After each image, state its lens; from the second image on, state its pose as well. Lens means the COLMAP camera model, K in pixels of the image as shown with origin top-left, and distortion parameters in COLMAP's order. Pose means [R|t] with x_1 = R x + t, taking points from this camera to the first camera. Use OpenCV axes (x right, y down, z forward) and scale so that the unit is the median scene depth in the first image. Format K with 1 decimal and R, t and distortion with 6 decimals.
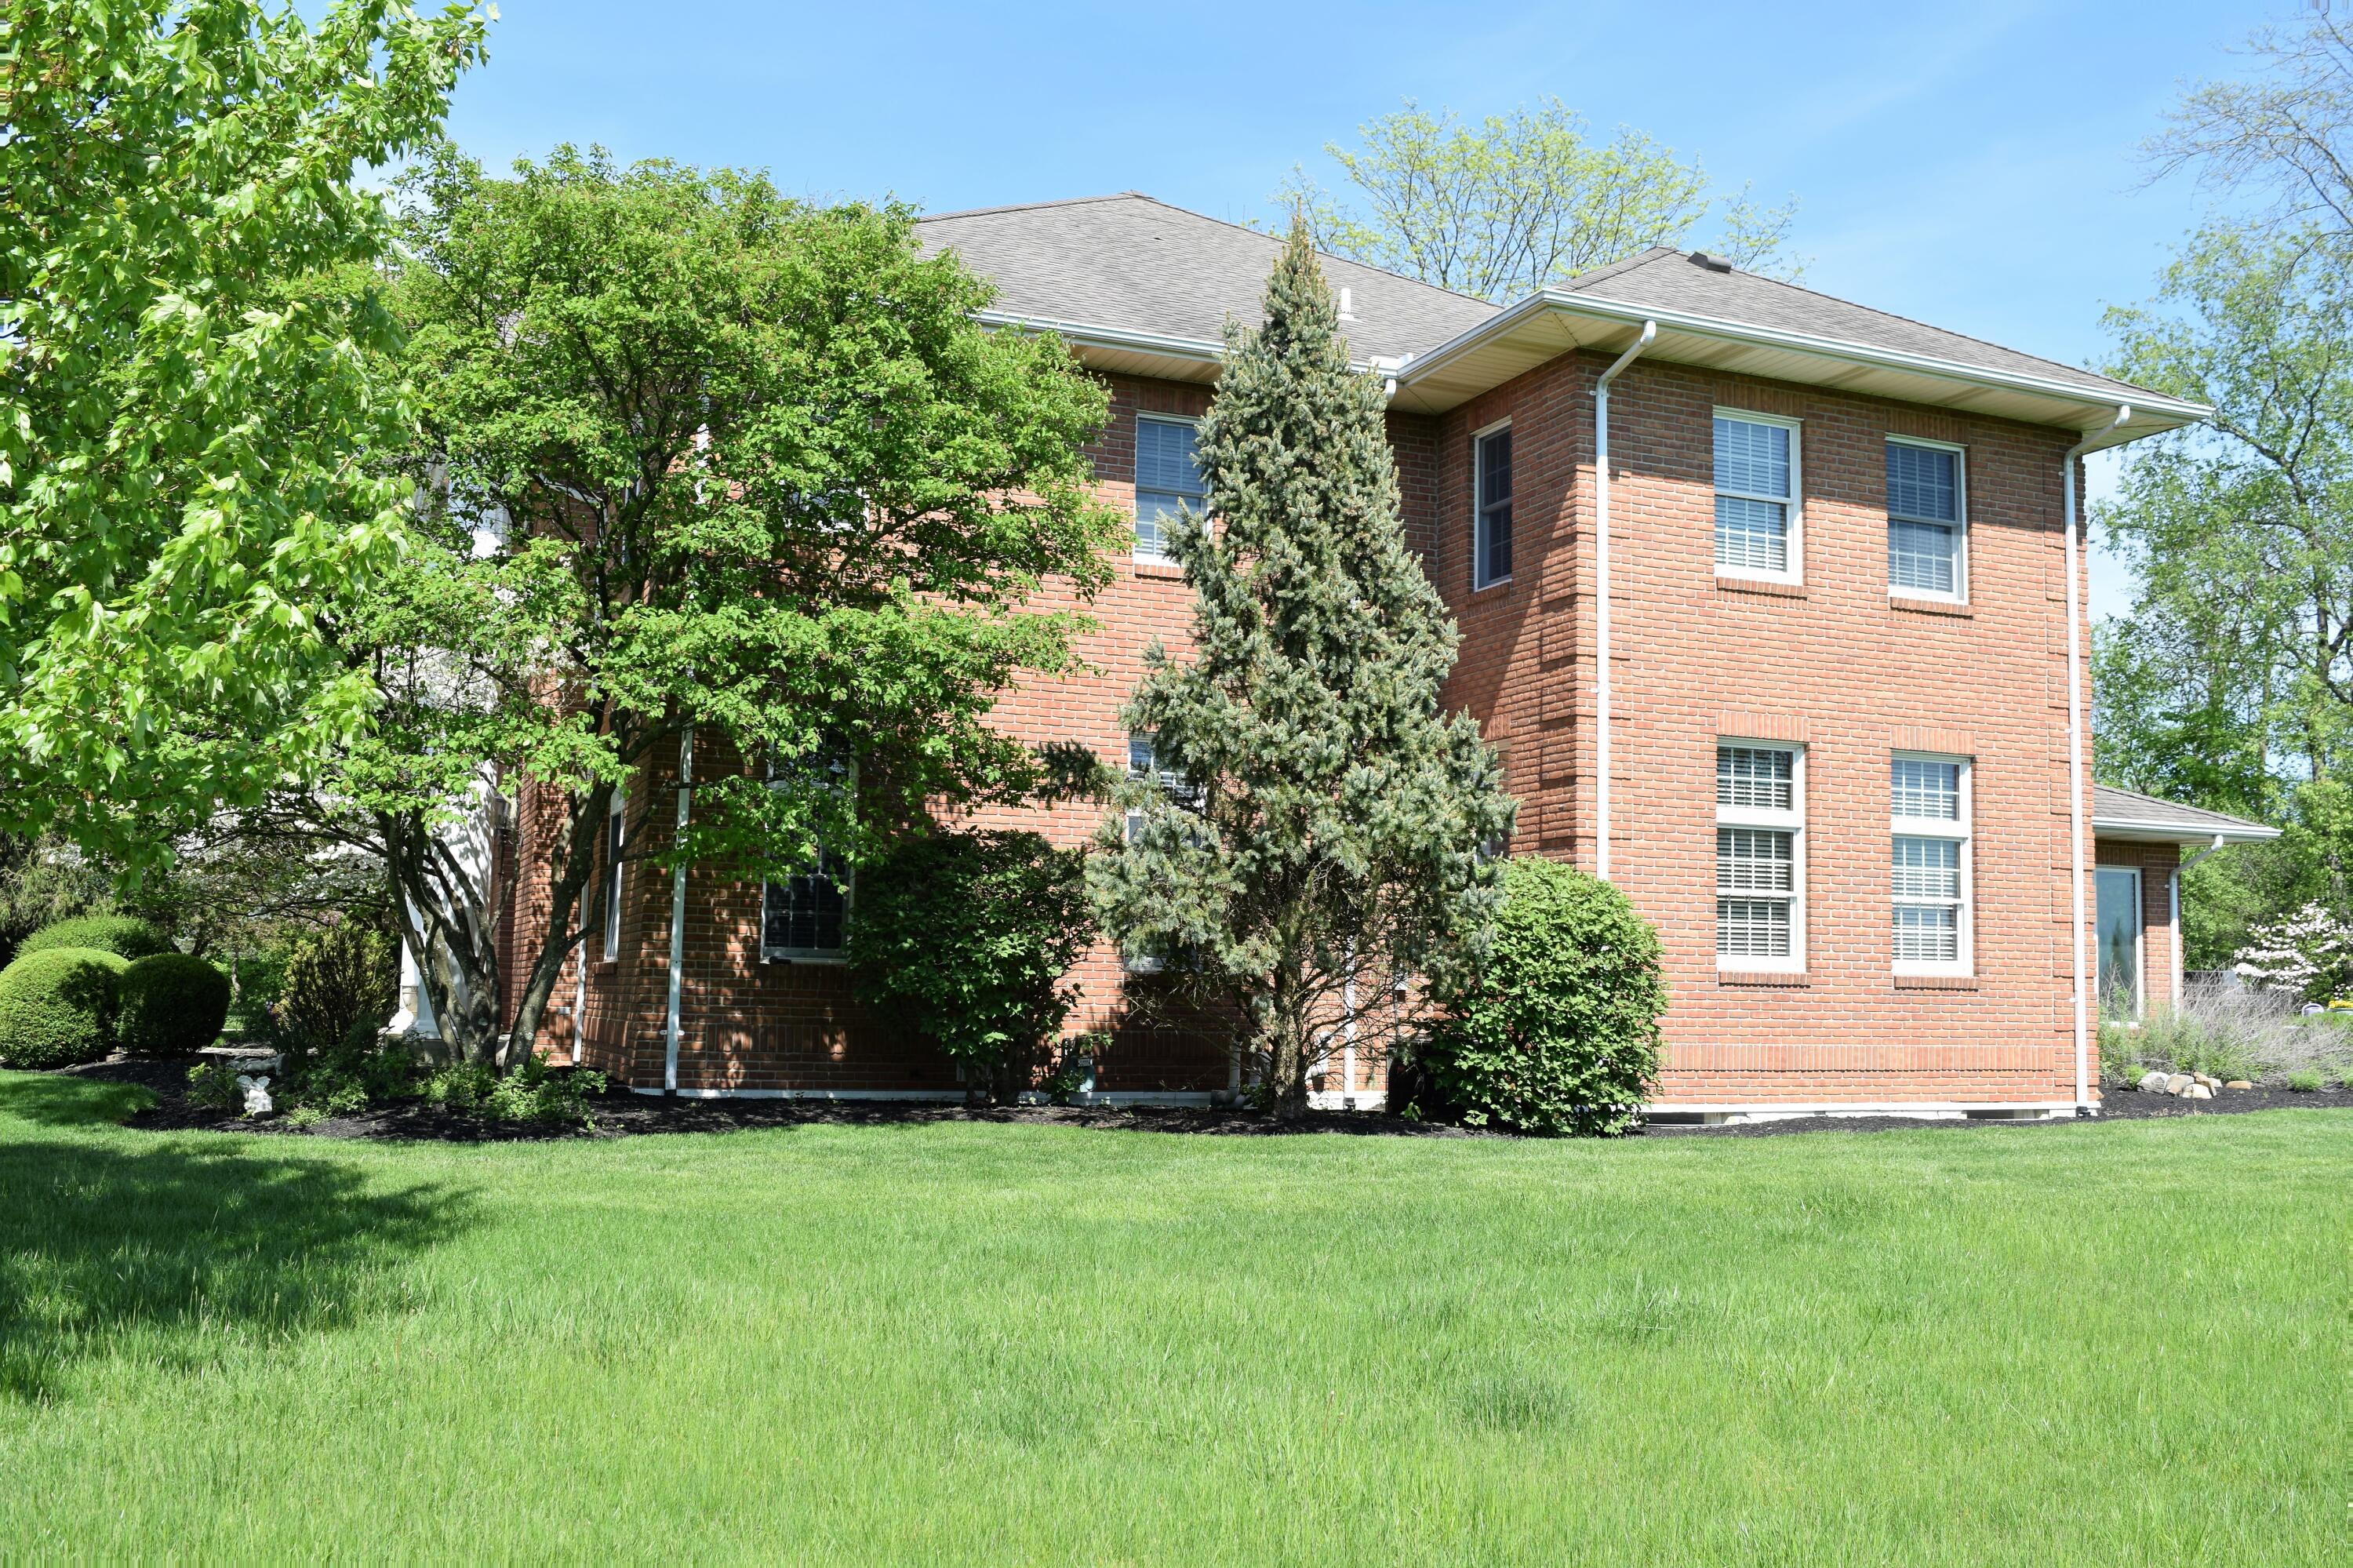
lens RADIAL K [[2204.4, 0, 1176.5], [0, 2204.4, 784.0], [0, 0, 1]] dist [-0.080483, 0.006268]
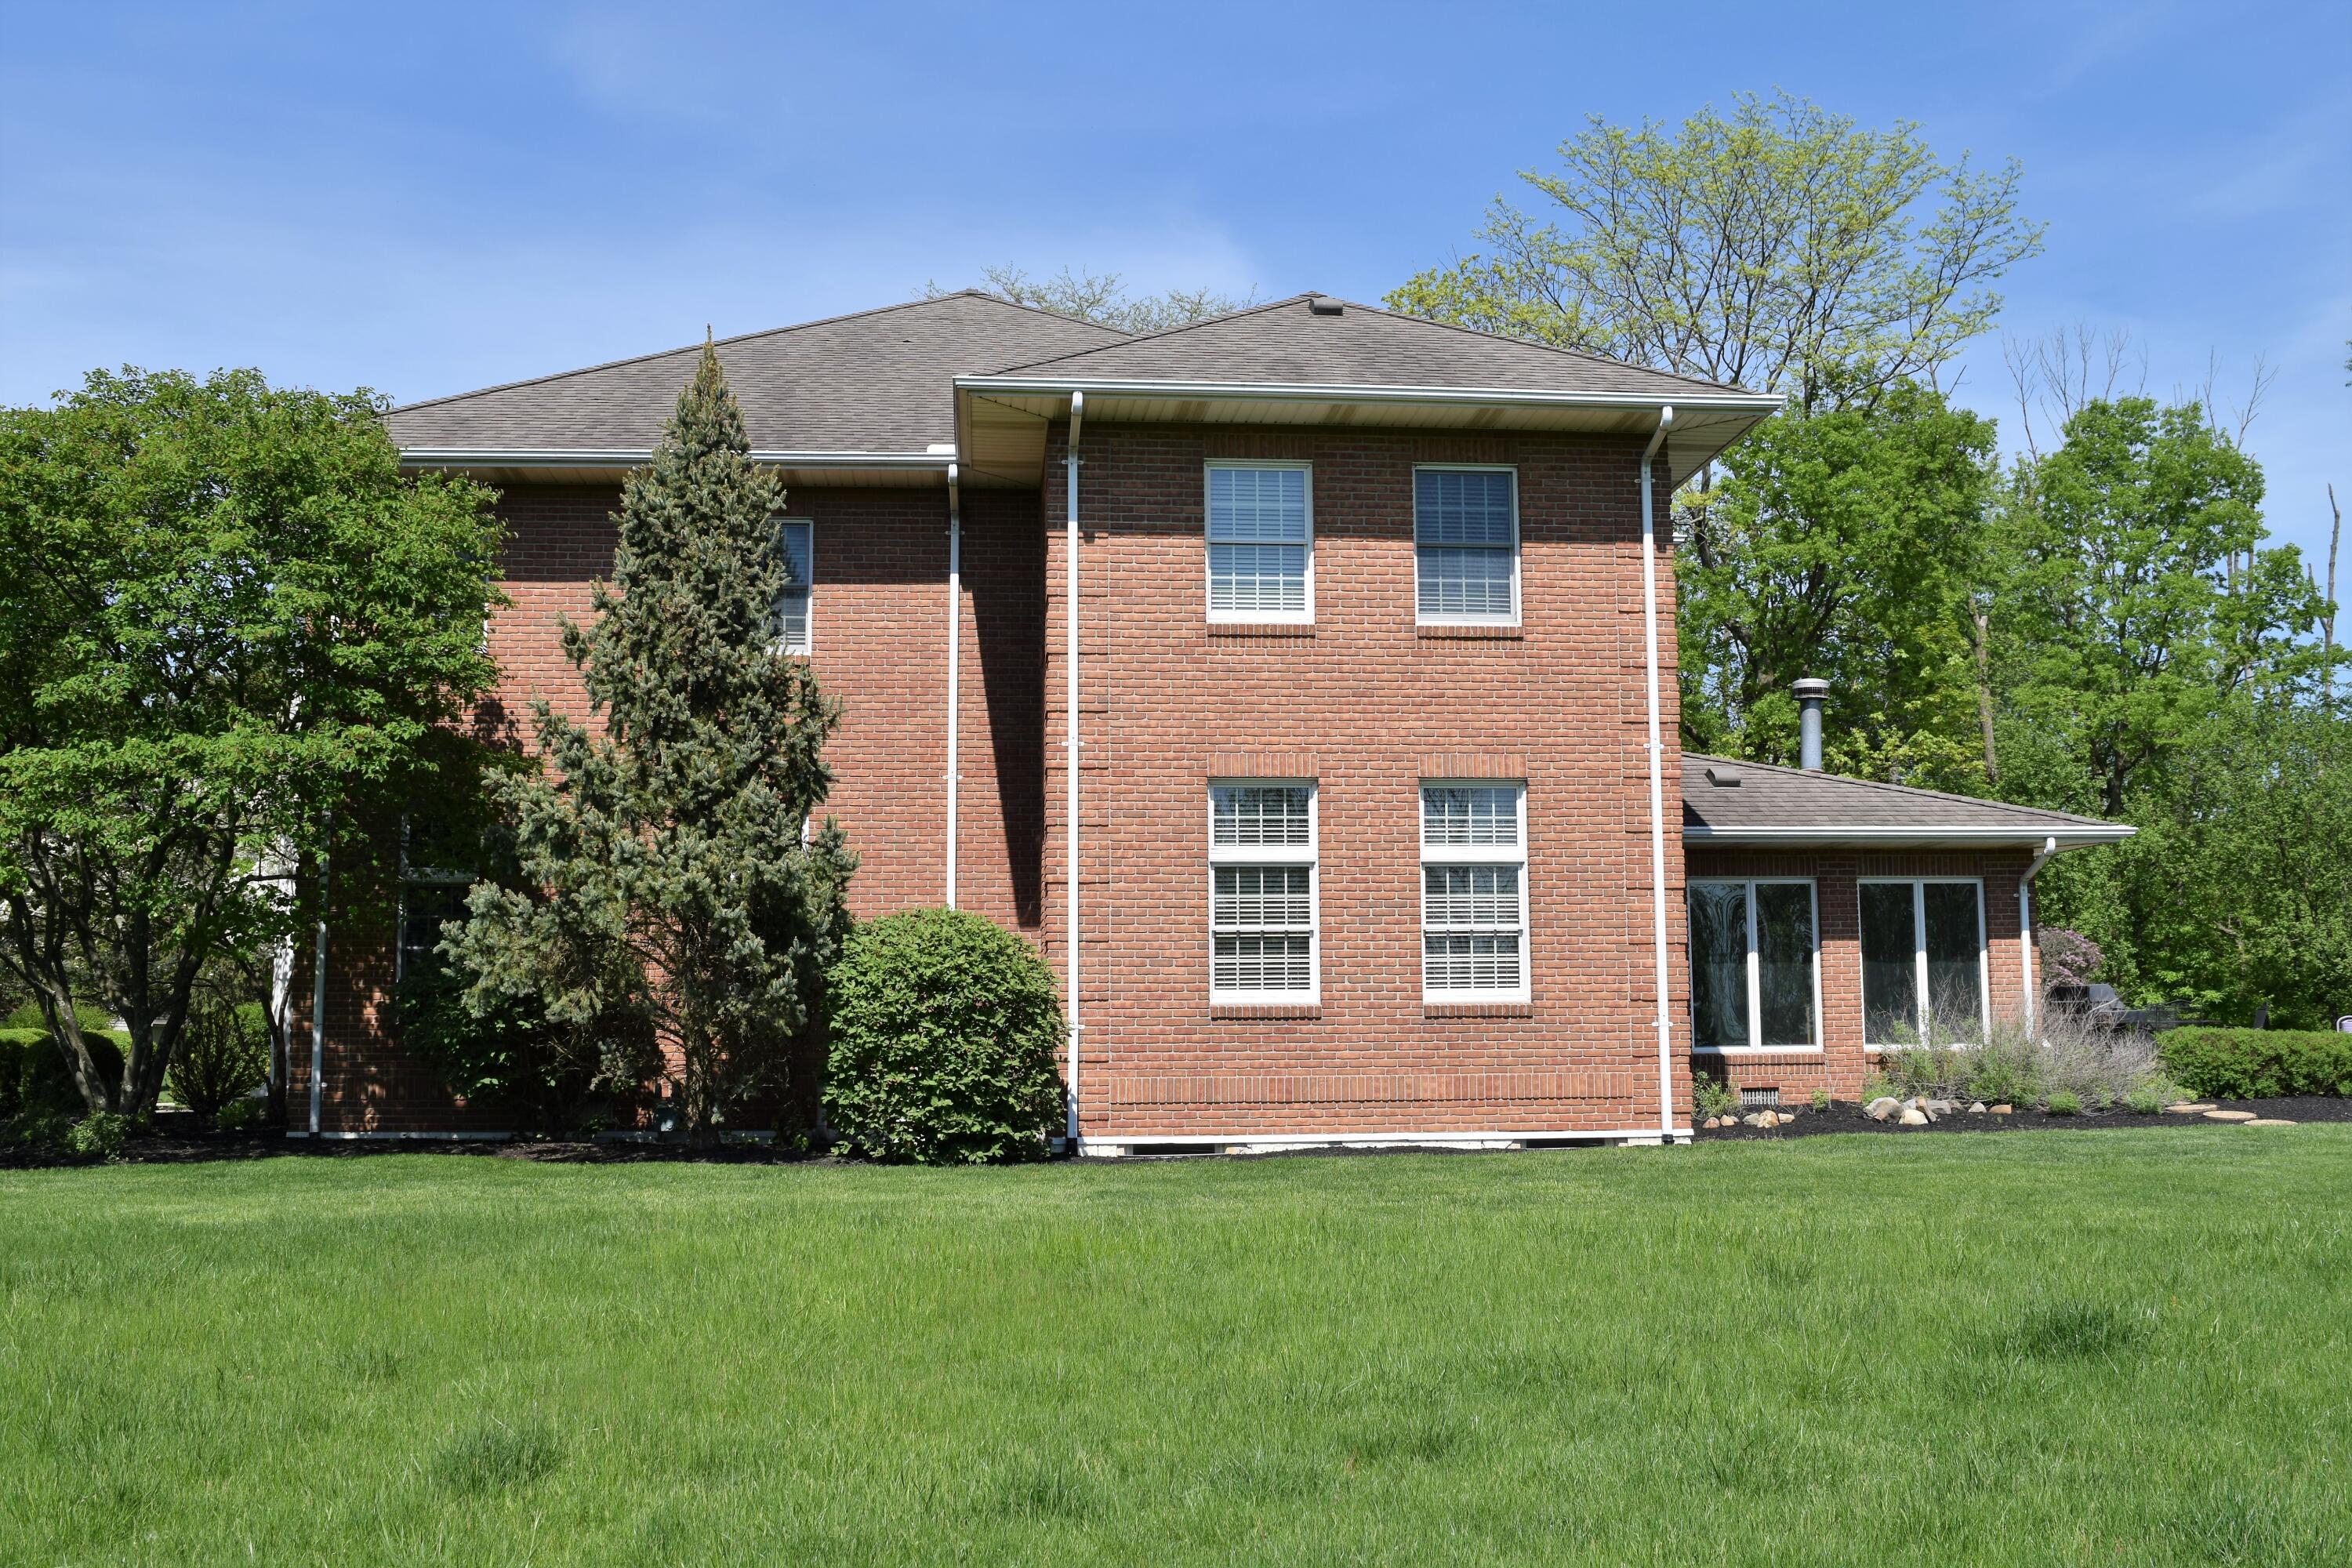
lens RADIAL K [[2253.5, 0, 1176.0], [0, 2253.5, 784.0], [0, 0, 1]] dist [-0.067187, 0.012612]
pose [[0.952698, -0.062524, -0.297419, 0.539151], [0.055840, 0.997961, -0.030927, 0.012580], [0.298746, 0.012857, 0.954246, -0.016999]]
